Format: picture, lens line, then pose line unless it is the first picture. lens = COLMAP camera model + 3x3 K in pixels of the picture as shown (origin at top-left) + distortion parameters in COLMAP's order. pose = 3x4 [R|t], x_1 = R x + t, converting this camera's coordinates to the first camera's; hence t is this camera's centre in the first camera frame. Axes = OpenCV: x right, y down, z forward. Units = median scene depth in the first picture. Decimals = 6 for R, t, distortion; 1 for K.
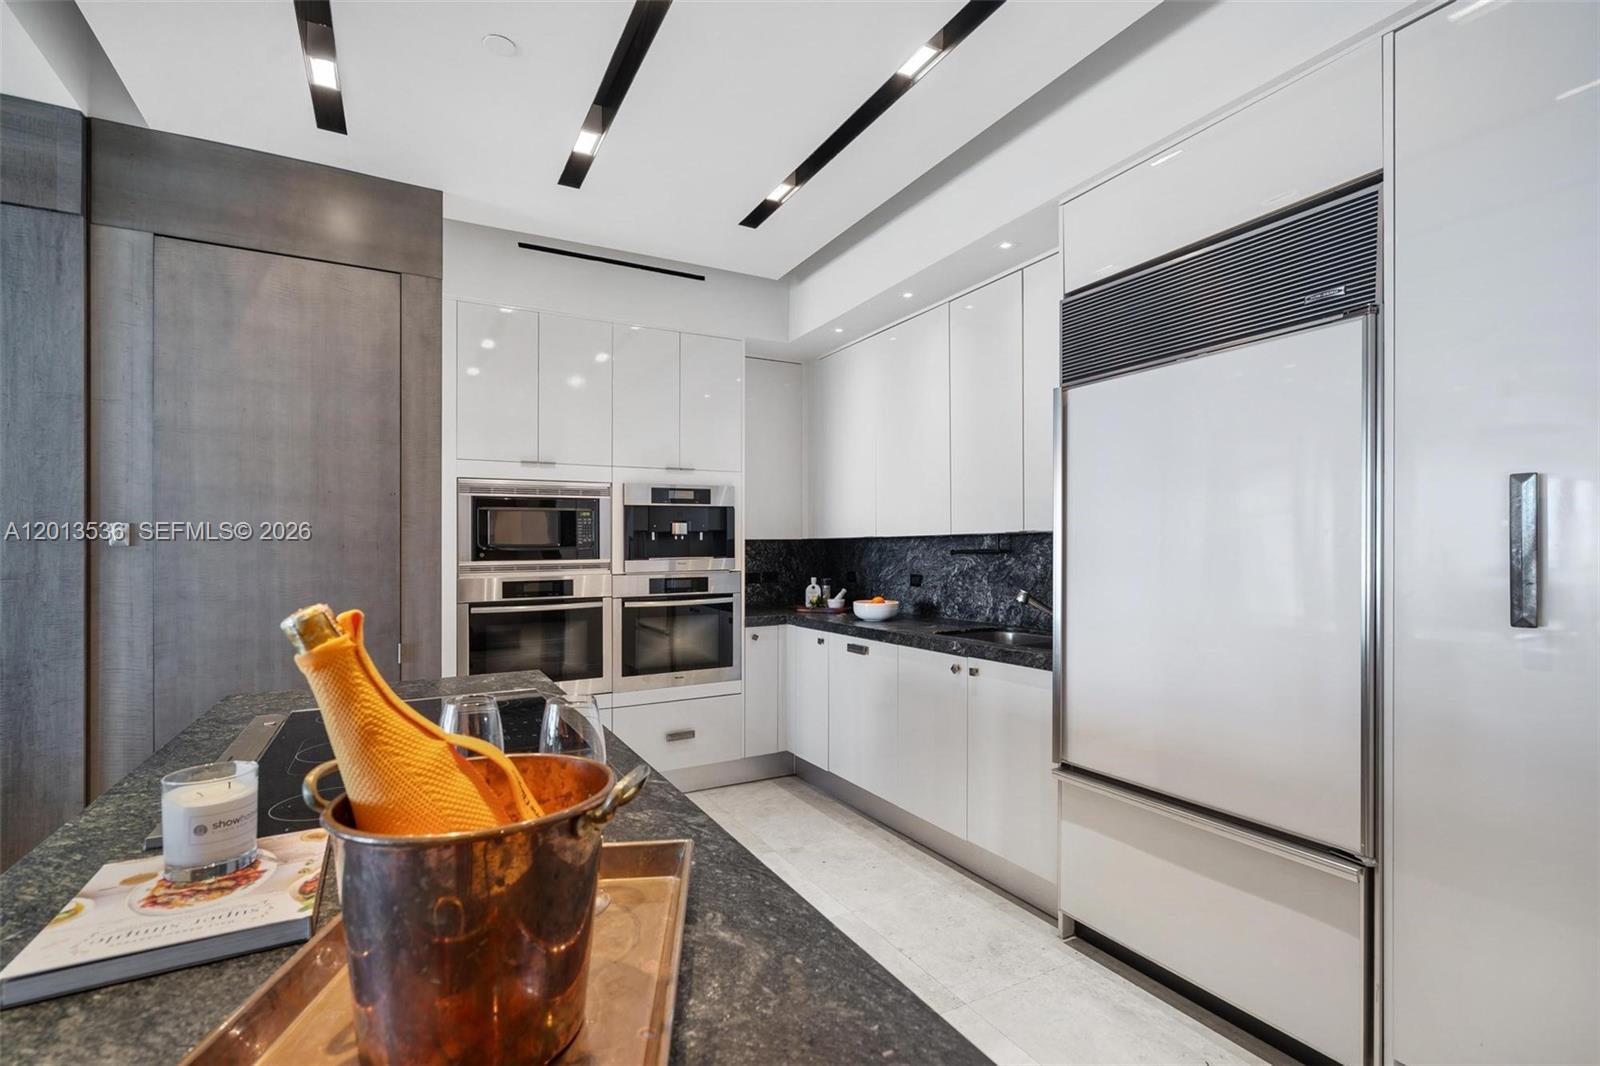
lens RADIAL K [[738.9, 0, 832.4], [0, 738.9, 548.1], [0, 0, 1]] dist [-0.003029, -0.000693]
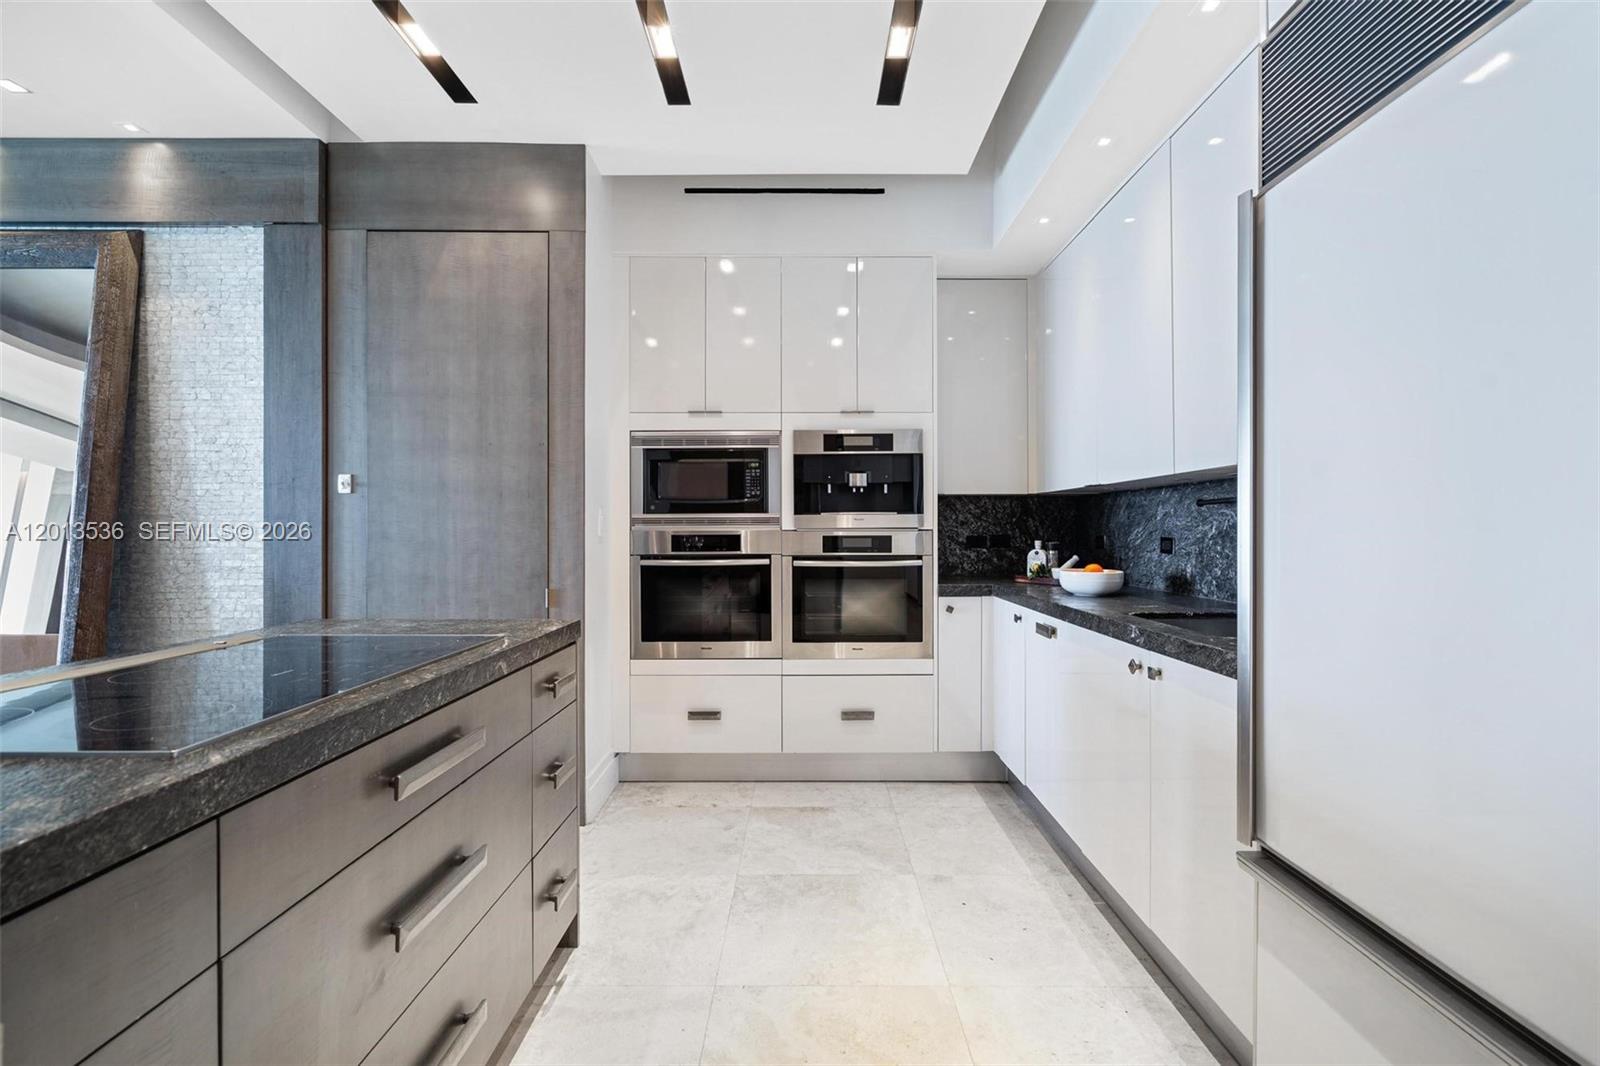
lens RADIAL K [[741.0, 0, 818.1], [0, 741.0, 524.0], [0, 0, 1]] dist [-0.001906, 0.001774]
pose [[0.866378, 0.003625, -0.499376, 0.205174], [-0.005551, 0.999982, -0.002372, 0.030304], [0.499358, 0.004827, 0.866382, 0.223166]]
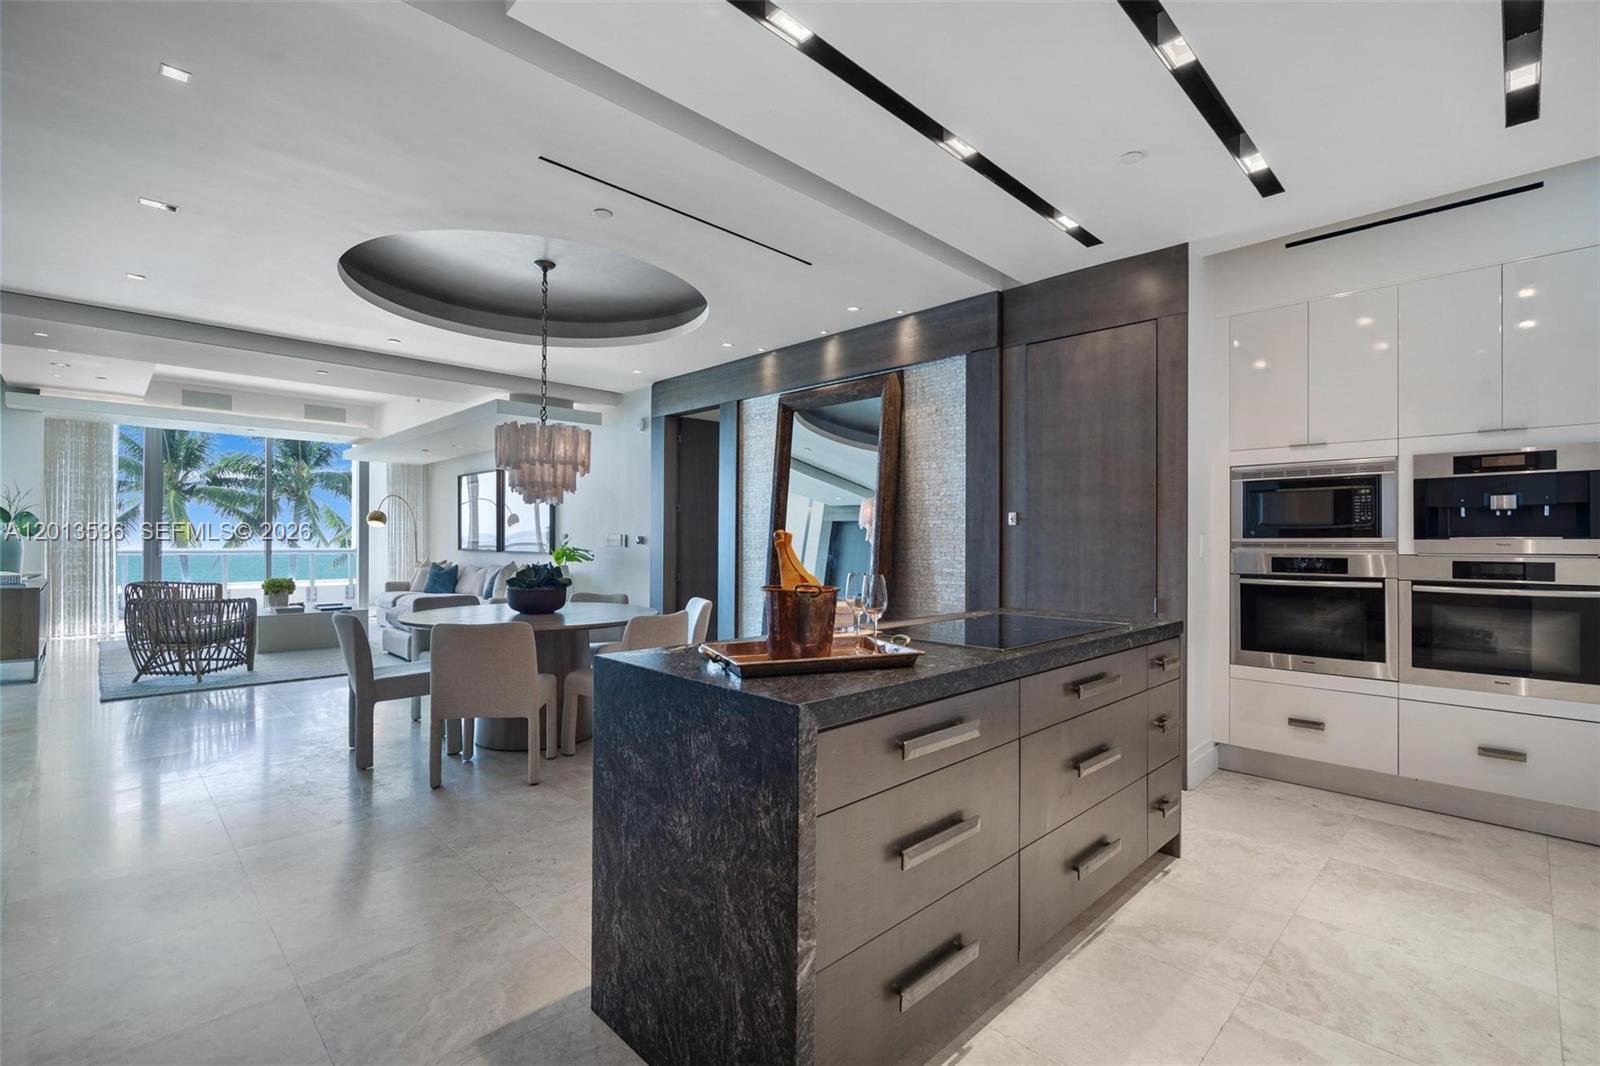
lens RADIAL K [[727.7, 0, 796.2], [0, 727.7, 539.1], [0, 0, 1]] dist [-0.004419, -0.000003]
pose [[0.242942, 0.007075, -0.970015, 0.407988], [-0.006433, 0.999963, 0.005683, 0.016031], [0.970019, 0.004860, 0.242979, 0.042181]]
